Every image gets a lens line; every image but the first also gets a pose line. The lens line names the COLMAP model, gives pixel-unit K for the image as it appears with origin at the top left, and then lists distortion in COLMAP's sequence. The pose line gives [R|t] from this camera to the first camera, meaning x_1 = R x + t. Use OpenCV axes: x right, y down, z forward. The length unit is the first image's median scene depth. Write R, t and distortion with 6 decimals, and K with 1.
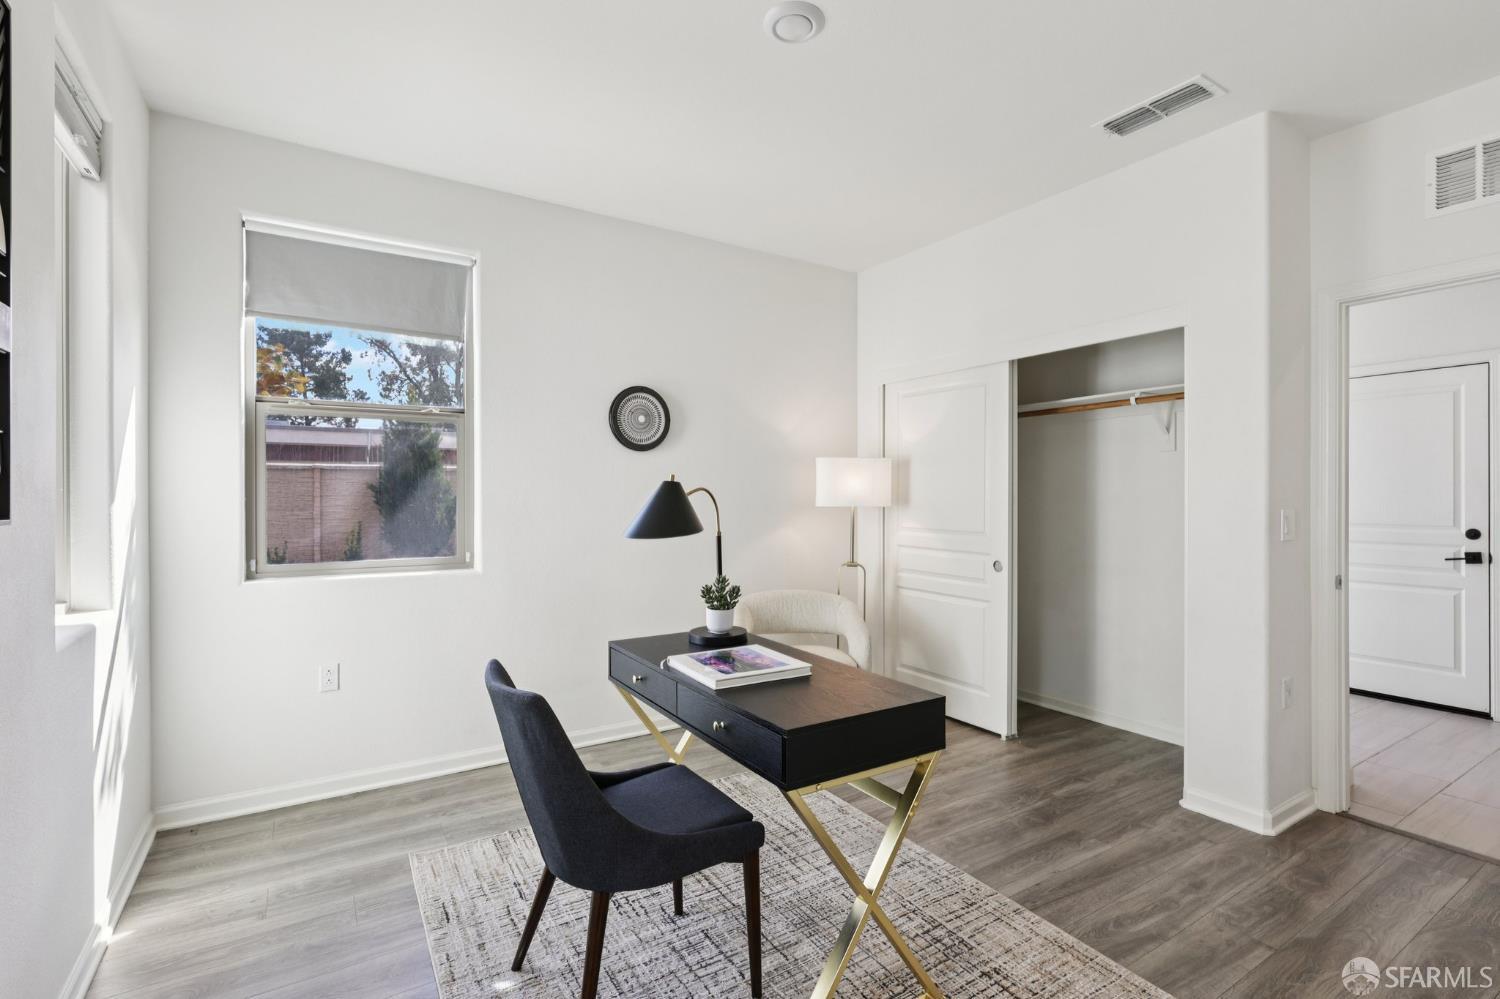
lens RADIAL K [[697.4, 0, 749.8], [0, 697.4, 491.1], [0, 0, 1]] dist [-0.000255, 0.000096]
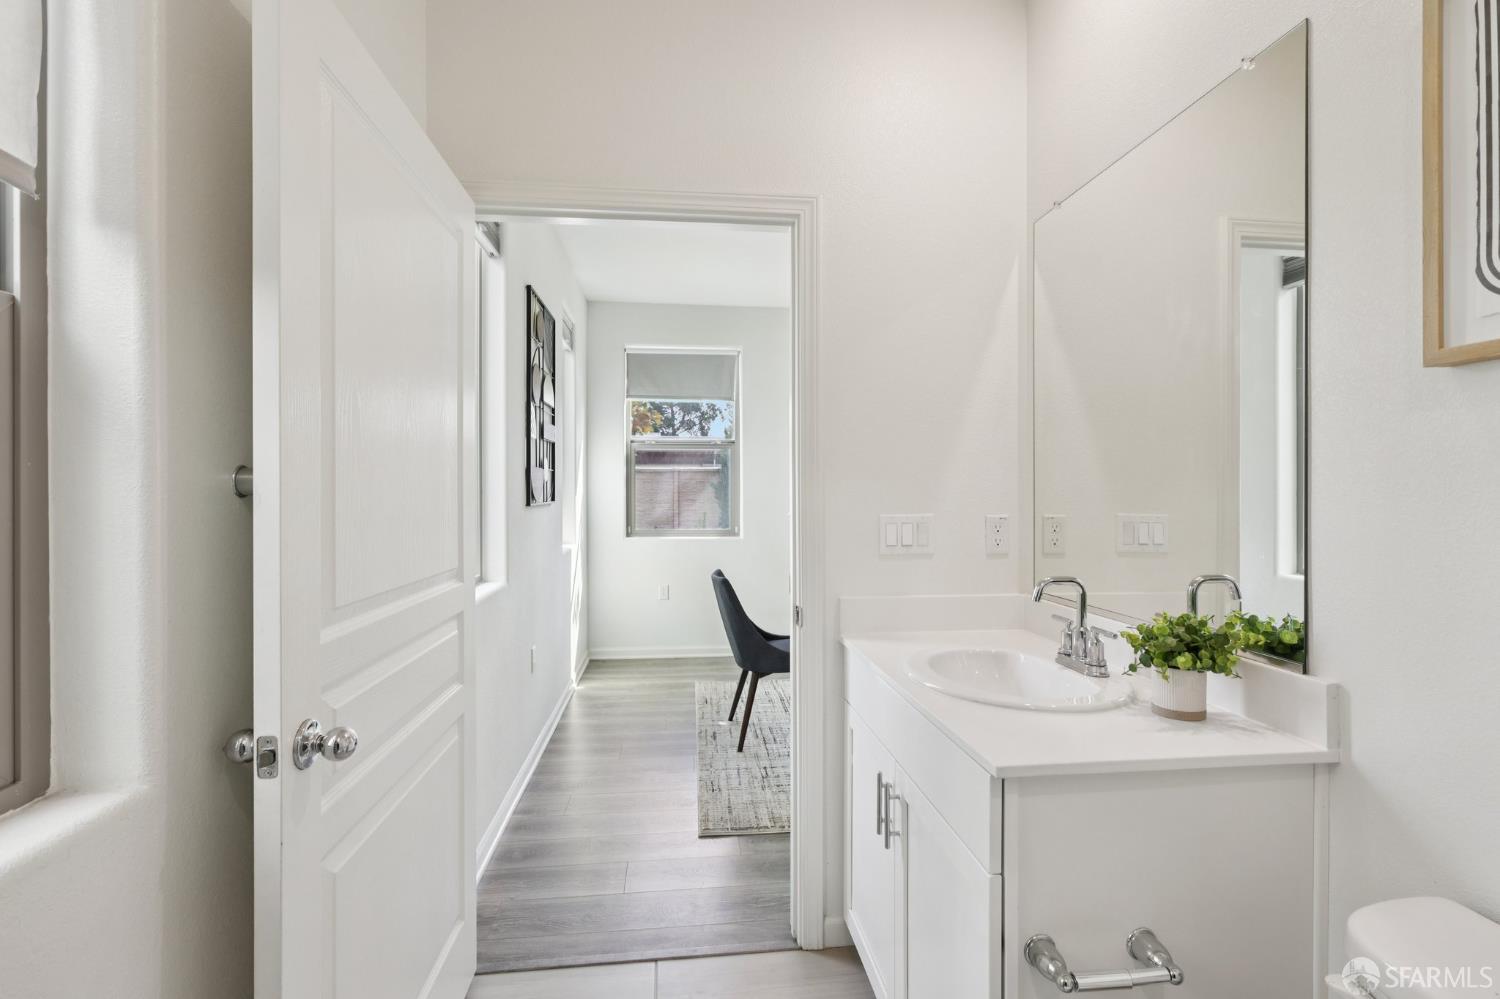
lens RADIAL K [[697.4, 0, 749.8], [0, 697.4, 491.1], [0, 0, 1]] dist [-0.000255, 0.000096]
pose [[0.895625, 0.003840, -0.444793, 0.480545], [-0.001855, 0.999986, 0.004897, -0.006188], [0.444806, -0.003561, 0.895620, -0.626352]]
